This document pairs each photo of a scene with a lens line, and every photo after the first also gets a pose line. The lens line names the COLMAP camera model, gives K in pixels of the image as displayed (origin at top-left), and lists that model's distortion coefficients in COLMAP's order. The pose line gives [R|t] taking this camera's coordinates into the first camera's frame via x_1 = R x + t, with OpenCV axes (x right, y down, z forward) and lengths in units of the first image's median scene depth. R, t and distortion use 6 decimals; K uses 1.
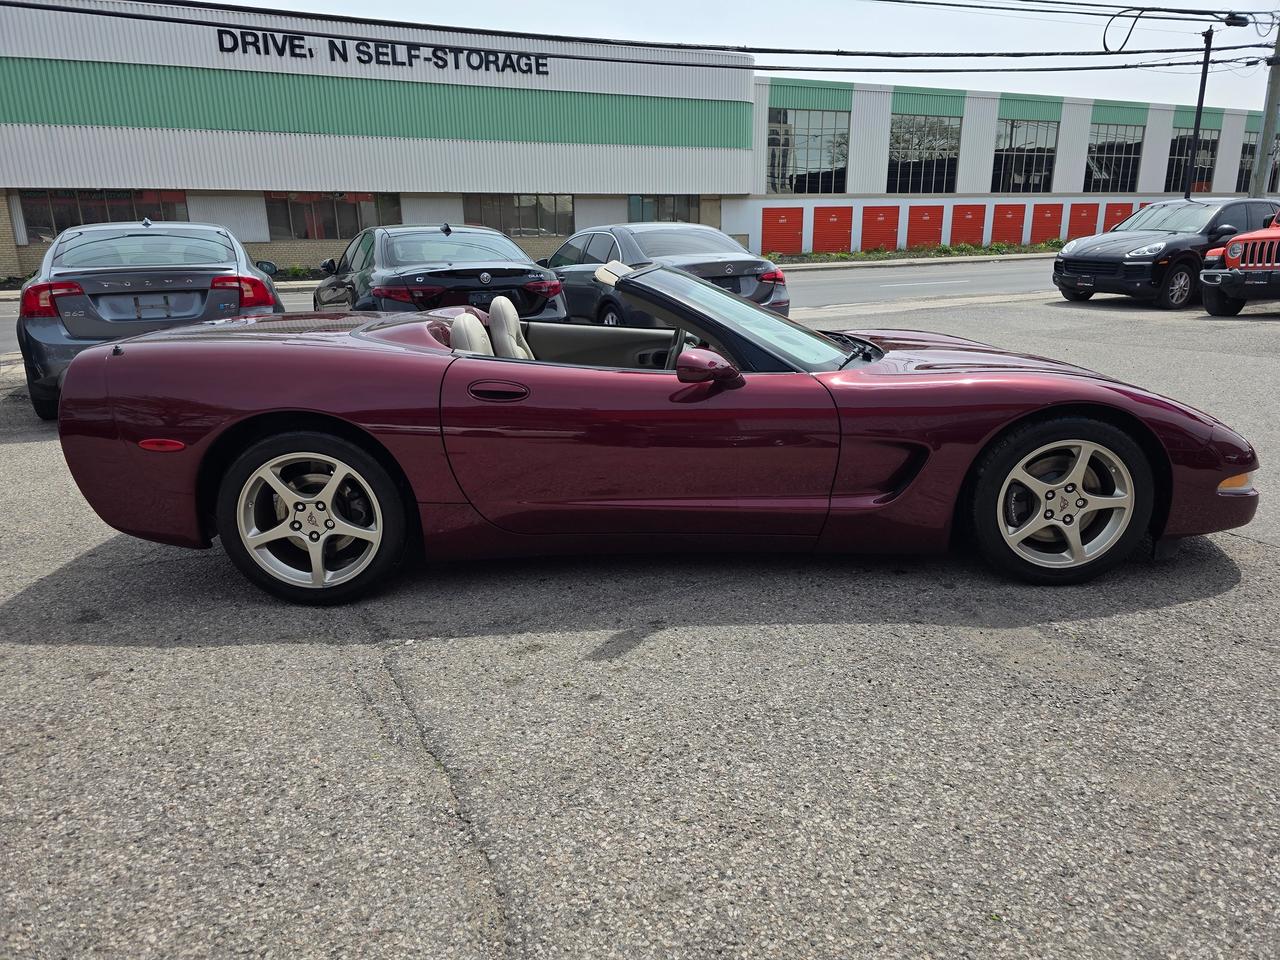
lens RADIAL K [[868.8, 0, 641.8], [0, 868.8, 460.8], [0, 0, 1]] dist [0.052622, -0.053364]
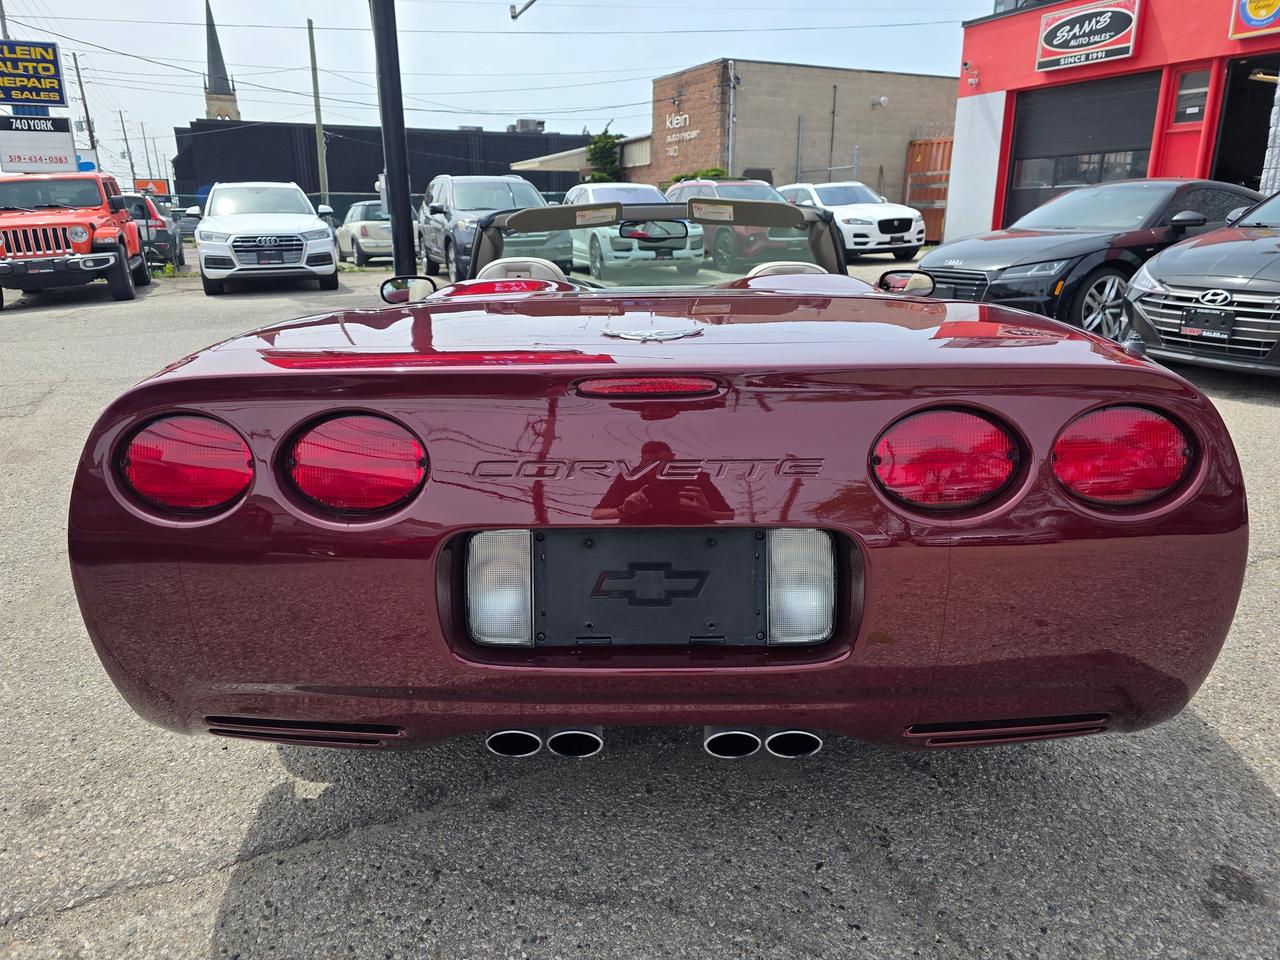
lens RADIAL K [[868.8, 0, 640.9], [0, 868.8, 468.4], [0, 0, 1]] dist [0.052622, -0.053364]
pose [[0.034745, -0.256839, 0.965830, -0.276084], [0.256828, 0.936252, 0.239734, -0.059000], [-0.965832, 0.239722, 0.098494, 0.305805]]
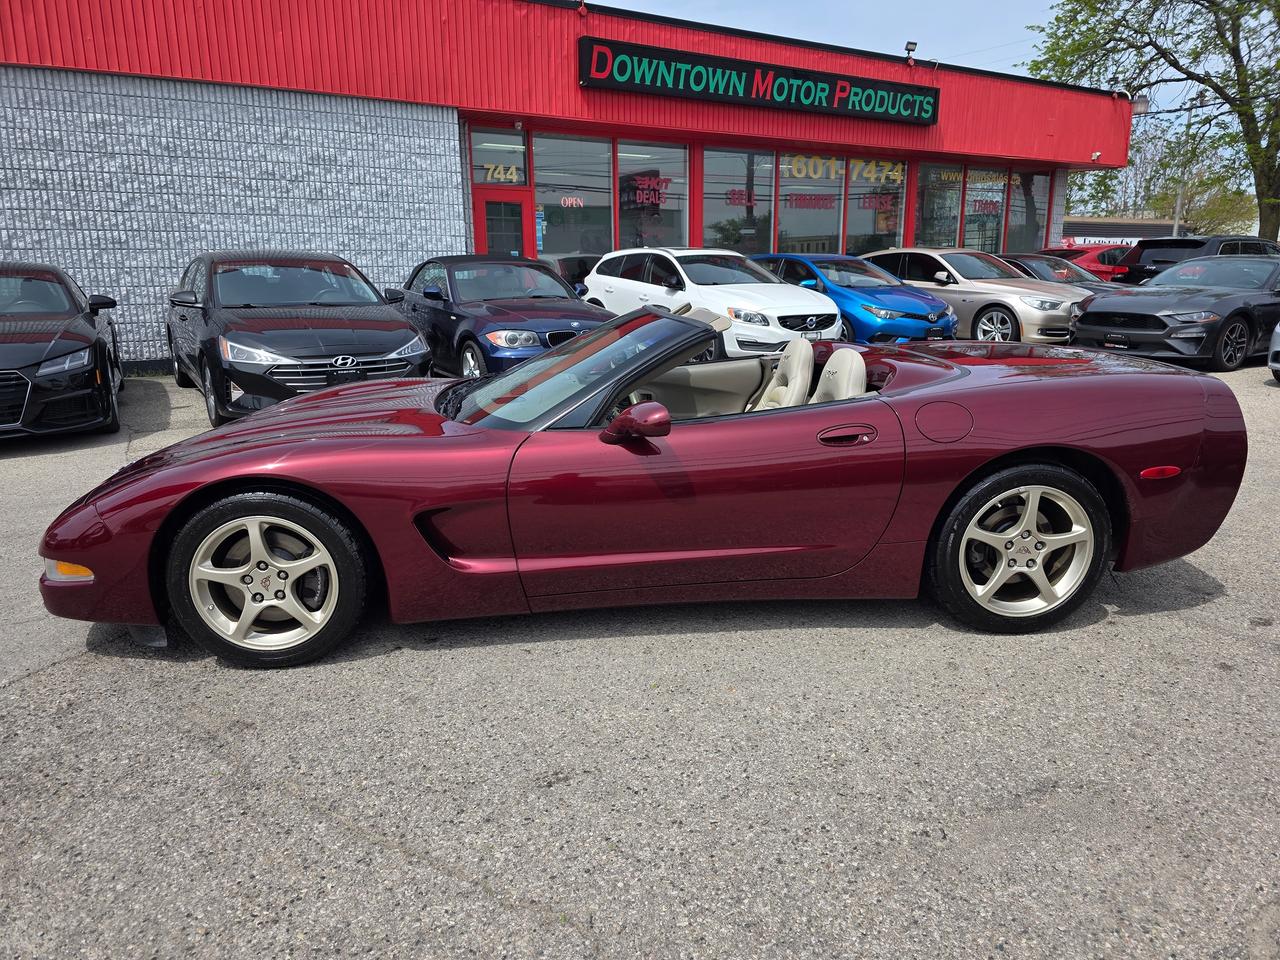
lens RADIAL K [[868.8, 0, 641.7], [0, 868.8, 476.4], [0, 0, 1]] dist [0.052622, -0.053364]
pose [[-0.994944, 0.048141, -0.088140, 0.035341], [0.000980, 0.882236, 0.470806, -0.163796], [0.100425, 0.468339, -0.877823, 0.612089]]
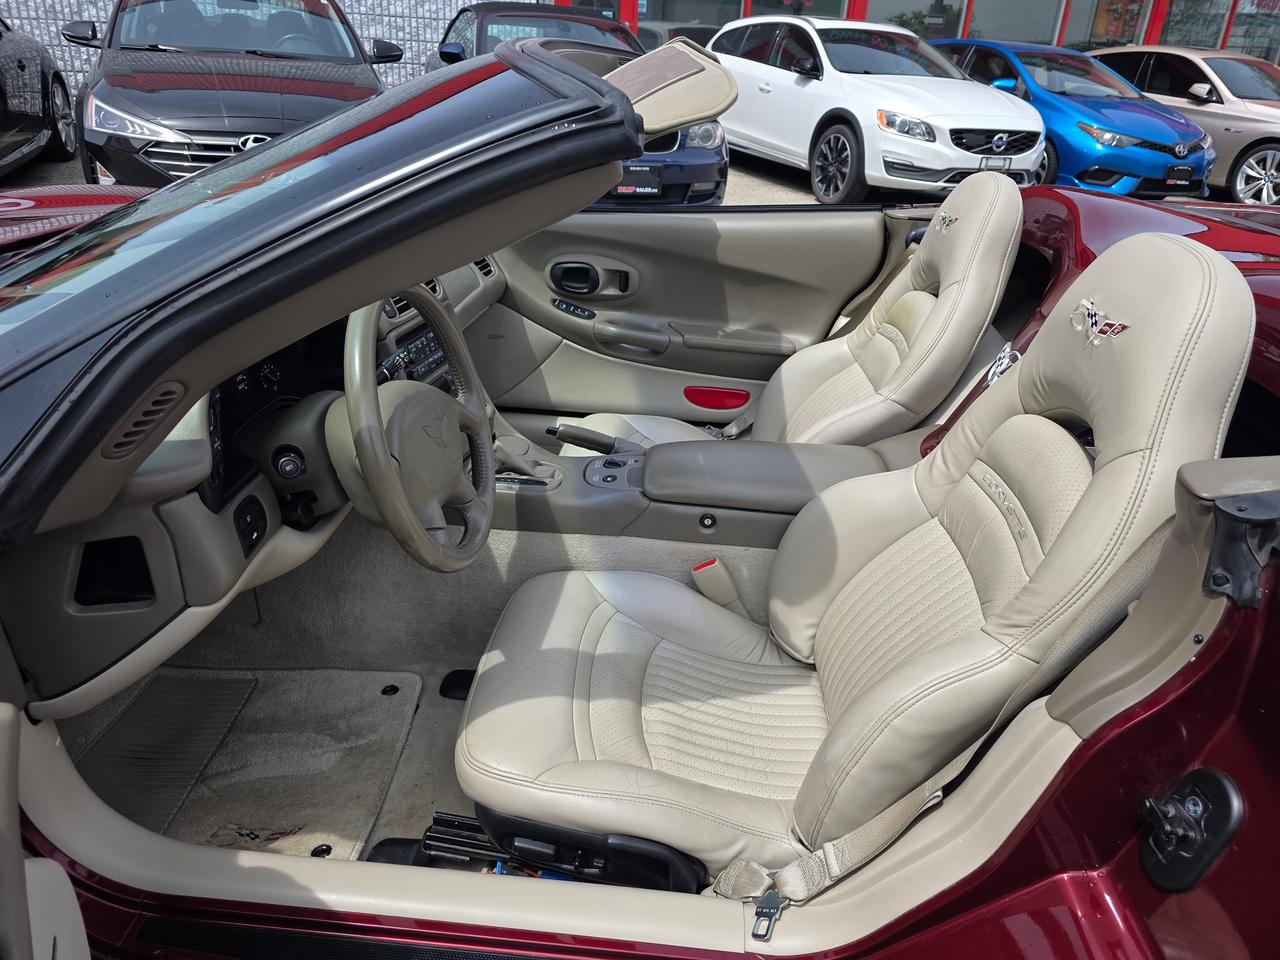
lens RADIAL K [[868.8, 0, 623.9], [0, 868.8, 477.7], [0, 0, 1]] dist [0.052622, -0.053364]
pose [[-0.995219, -0.072598, 0.065343, -0.017883], [-0.013400, 0.764151, 0.644899, -0.097673], [-0.096750, 0.640940, -0.761470, 0.420805]]
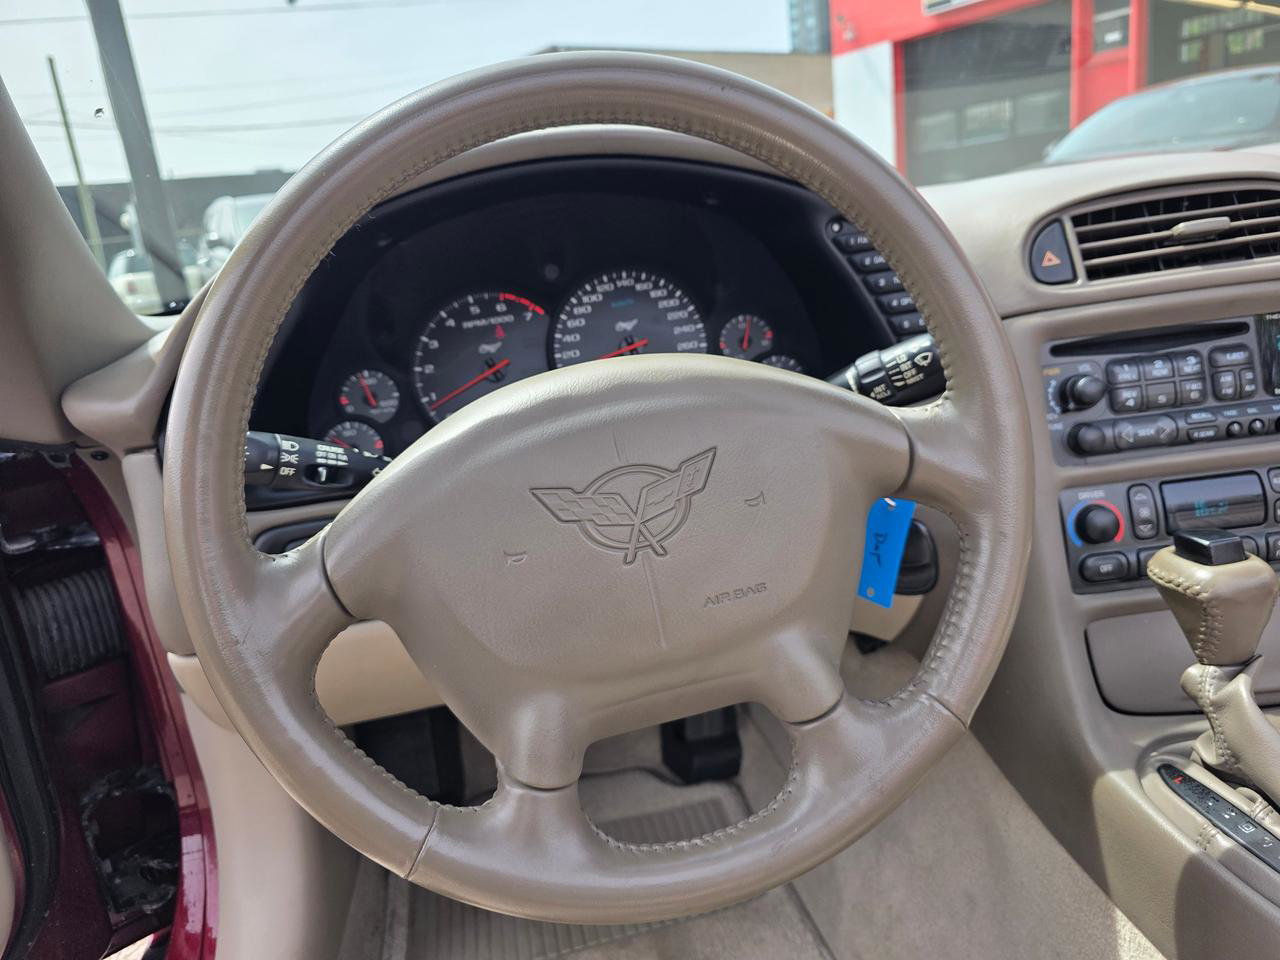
lens RADIAL K [[868.8, 0, 653.1], [0, 868.8, 476.4], [0, 0, 1]] dist [0.052622, -0.053364]
pose [[-0.162234, -0.228822, 0.959855, -0.022316], [0.356377, 0.893497, 0.273237, -0.049996], [-0.920150, 0.386399, -0.063409, 0.348564]]
